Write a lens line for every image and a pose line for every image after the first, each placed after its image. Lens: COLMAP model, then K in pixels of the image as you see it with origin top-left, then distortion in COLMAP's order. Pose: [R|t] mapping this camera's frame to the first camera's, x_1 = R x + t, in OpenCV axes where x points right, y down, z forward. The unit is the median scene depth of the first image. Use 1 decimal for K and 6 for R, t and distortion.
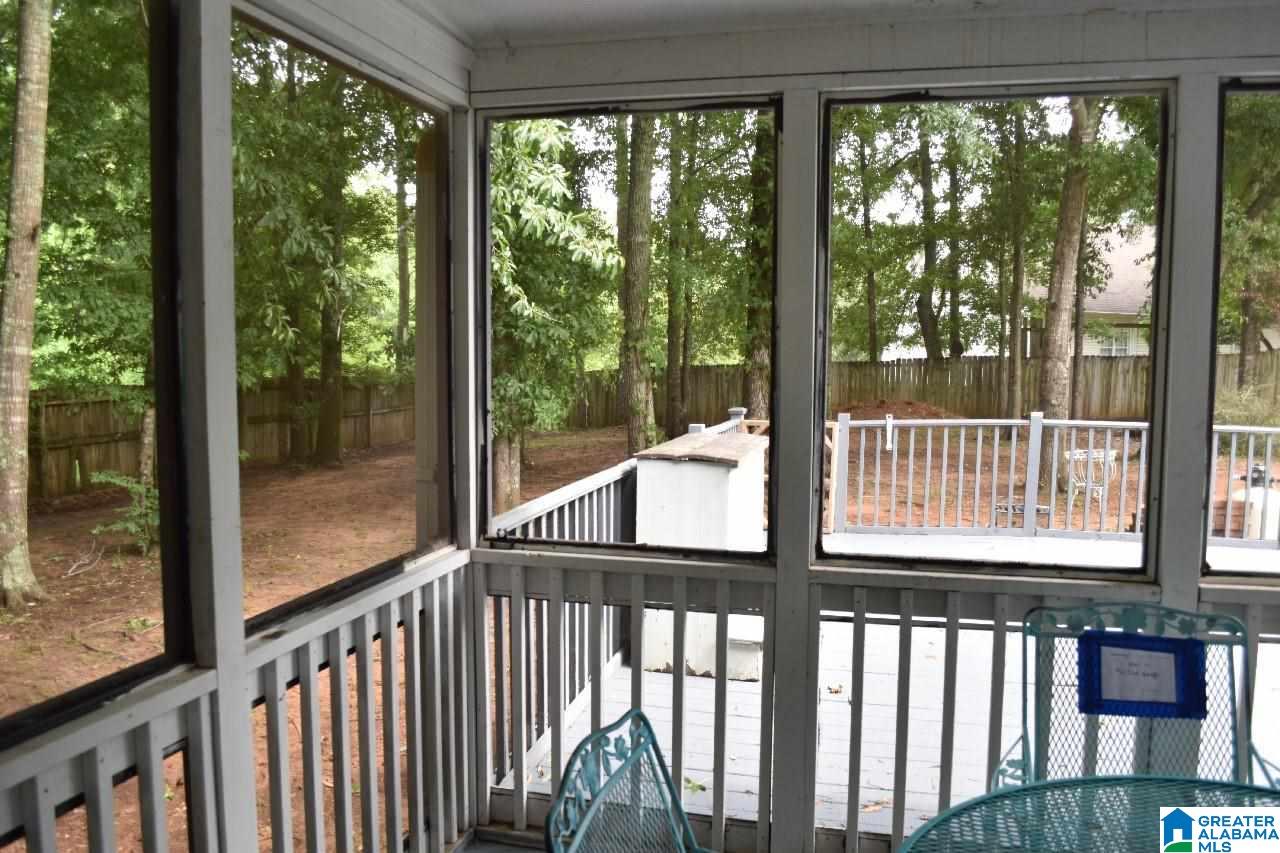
lens RADIAL K [[1015.5, 0, 630.9], [0, 1015.5, 427.6], [0, 0, 1]] dist [-0.079904, 0.010463]
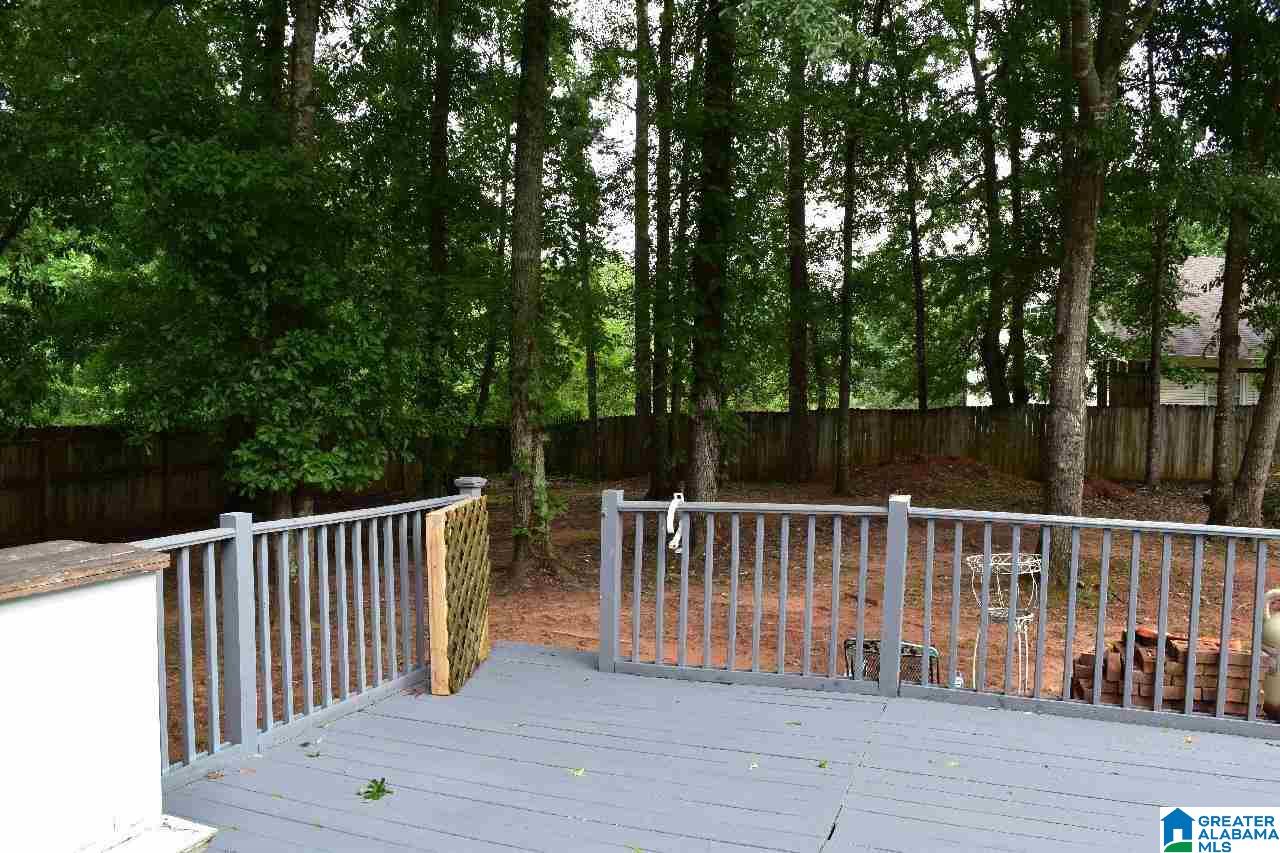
lens RADIAL K [[1015.5, 0, 647.9], [0, 1015.5, 424.0], [0, 0, 1]] dist [-0.079904, 0.010463]
pose [[0.994612, 0.011100, -0.103073, 0.190897], [-0.016072, 0.998740, -0.047534, -0.016316], [0.102415, 0.048934, 0.993537, 0.221851]]
